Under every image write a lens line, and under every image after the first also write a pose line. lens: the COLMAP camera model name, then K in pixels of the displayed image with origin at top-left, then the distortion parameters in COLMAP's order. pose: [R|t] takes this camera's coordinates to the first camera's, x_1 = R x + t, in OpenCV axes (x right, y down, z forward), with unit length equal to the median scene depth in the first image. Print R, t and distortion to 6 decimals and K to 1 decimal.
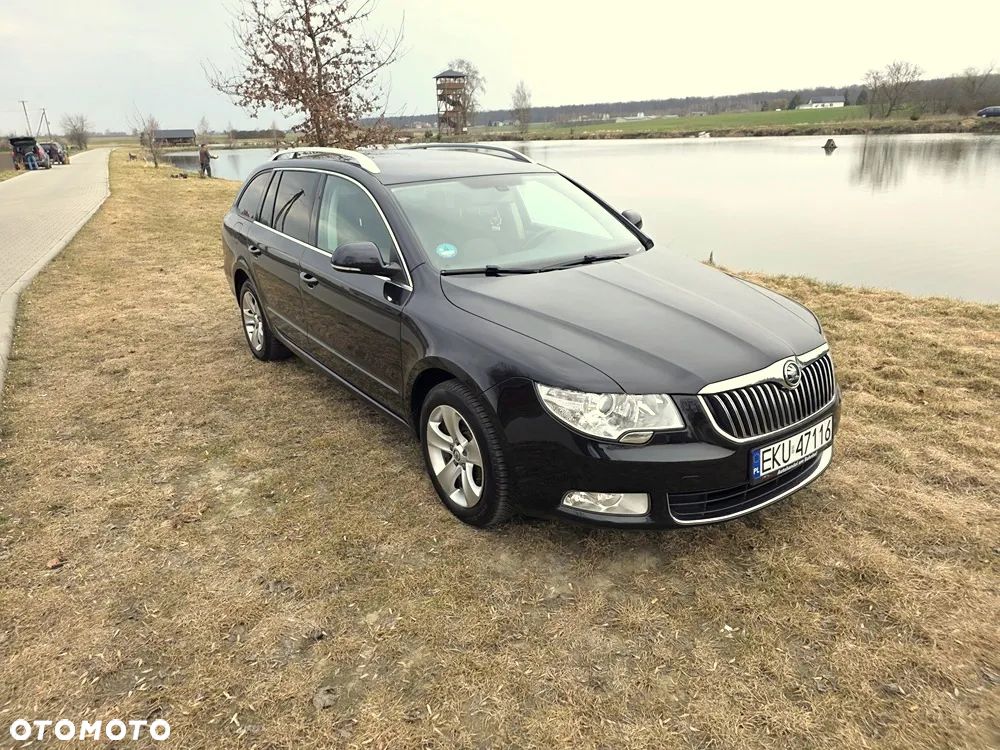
lens RADIAL K [[656.1, 0, 489.6], [0, 656.1, 371.8], [0, 0, 1]] dist [0.052589, -0.030375]
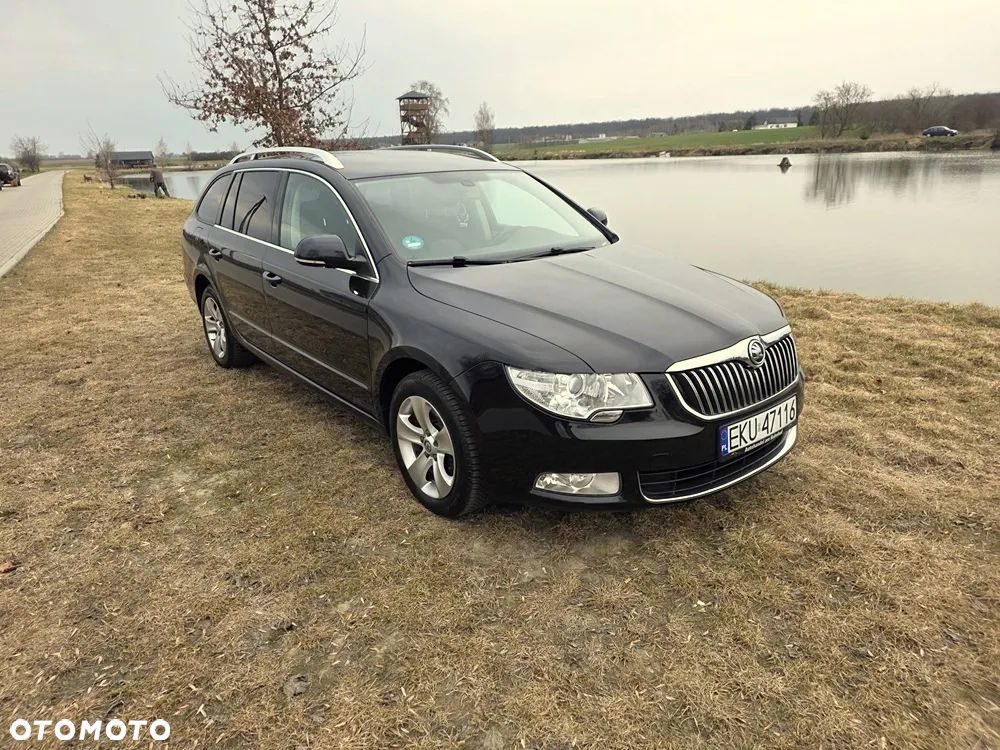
lens RADIAL K [[656.1, 0, 489.9], [0, 656.1, 383.0], [0, 0, 1]] dist [0.052589, -0.030375]
pose [[0.998674, -0.021100, 0.046961, -0.000146], [0.021722, 0.999682, -0.012772, 0.040640], [-0.046676, 0.013775, 0.998815, 0.005344]]
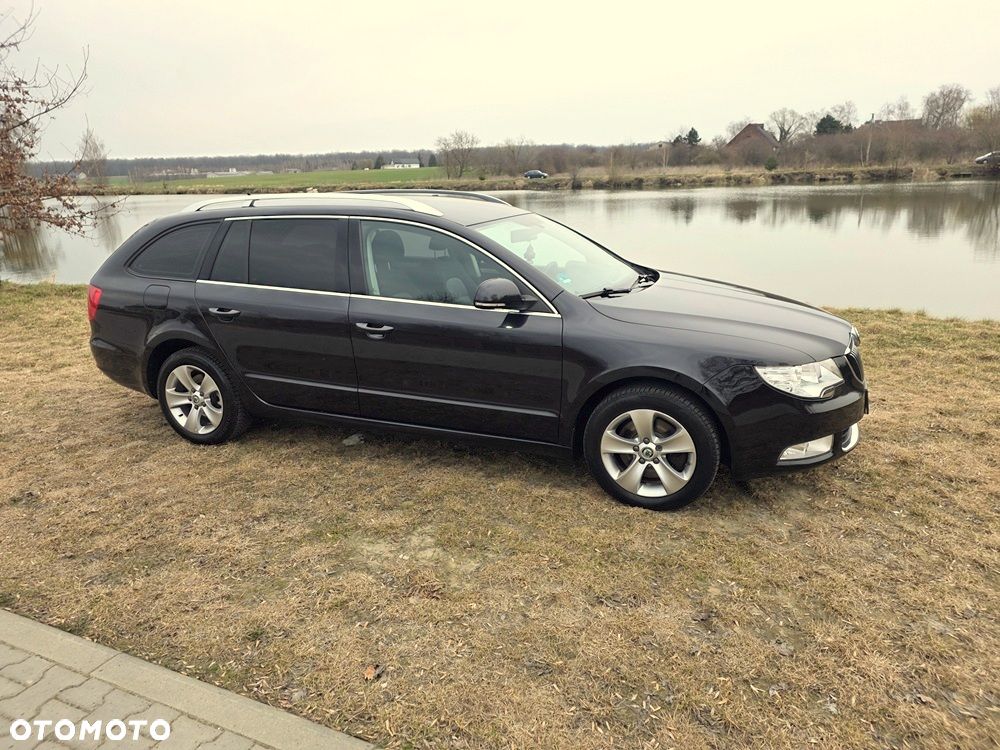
lens RADIAL K [[656.1, 0, 505.2], [0, 656.1, 375.8], [0, 0, 1]] dist [0.052589, -0.030375]
pose [[0.833095, -0.156213, 0.530613, -0.727215], [0.193498, 0.980986, -0.015000, -0.028337], [-0.518180, 0.115169, 0.847482, 0.134086]]
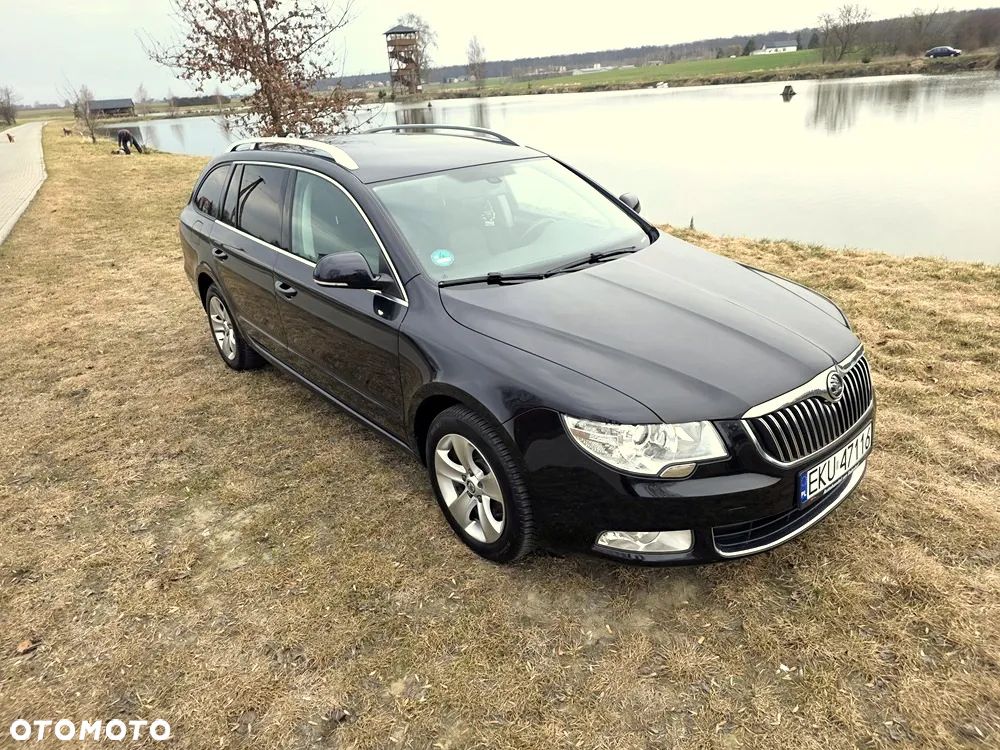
lens RADIAL K [[656.1, 0, 500.5], [0, 656.1, 372.0], [0, 0, 1]] dist [0.052589, -0.030375]
pose [[0.996429, -0.061992, 0.057324, -0.045090], [0.058651, 0.996579, 0.058223, -0.072877], [-0.060737, -0.054653, 0.996656, 0.080780]]
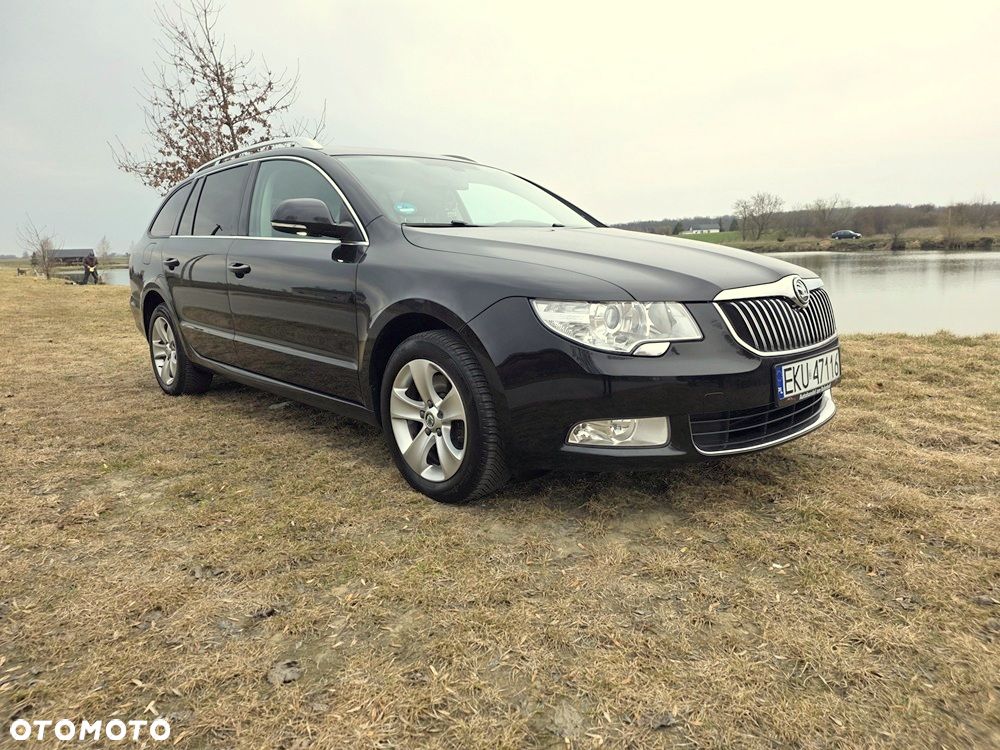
lens RADIAL K [[656.1, 0, 499.8], [0, 656.1, 377.3], [0, 0, 1]] dist [0.052589, -0.030375]
pose [[0.989538, -0.027247, 0.141678, -0.068402], [0.049929, 0.985999, -0.159100, 0.185571], [-0.135359, 0.164510, 0.977044, 0.132938]]
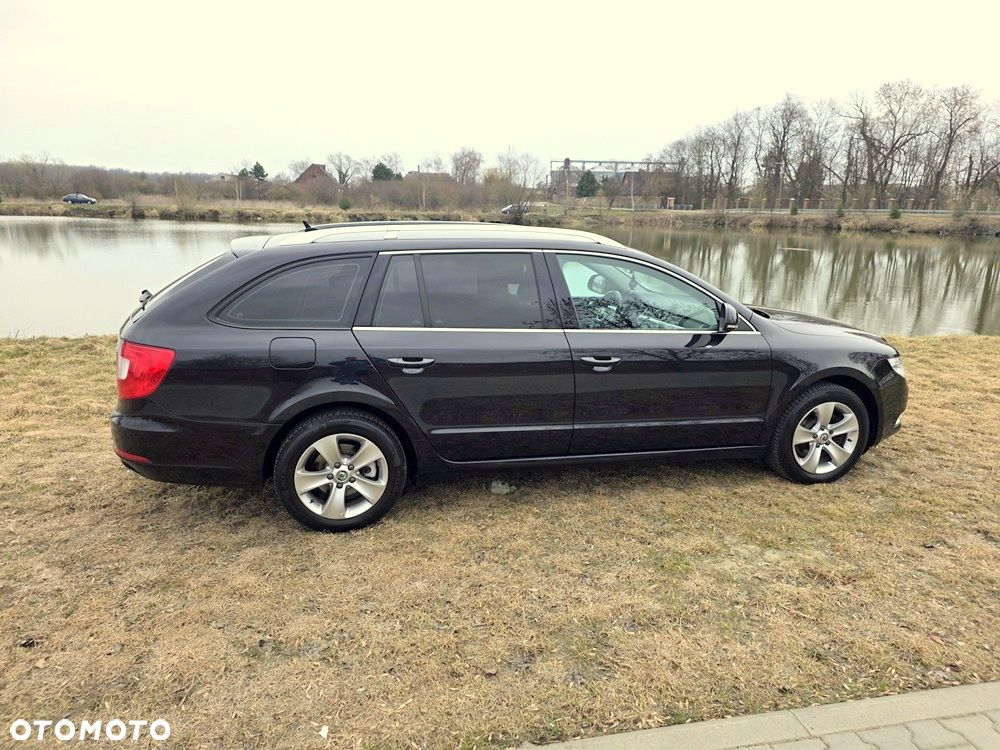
lens RADIAL K [[658.2, 0, 504.6], [0, 658.2, 384.1], [0, 0, 1]] dist [0.058614, -0.039972]
pose [[0.356899, -0.205873, 0.911175, -1.369853], [0.294557, 0.950453, 0.099372, -0.283724], [-0.886487, 0.232927, 0.399857, 0.881265]]
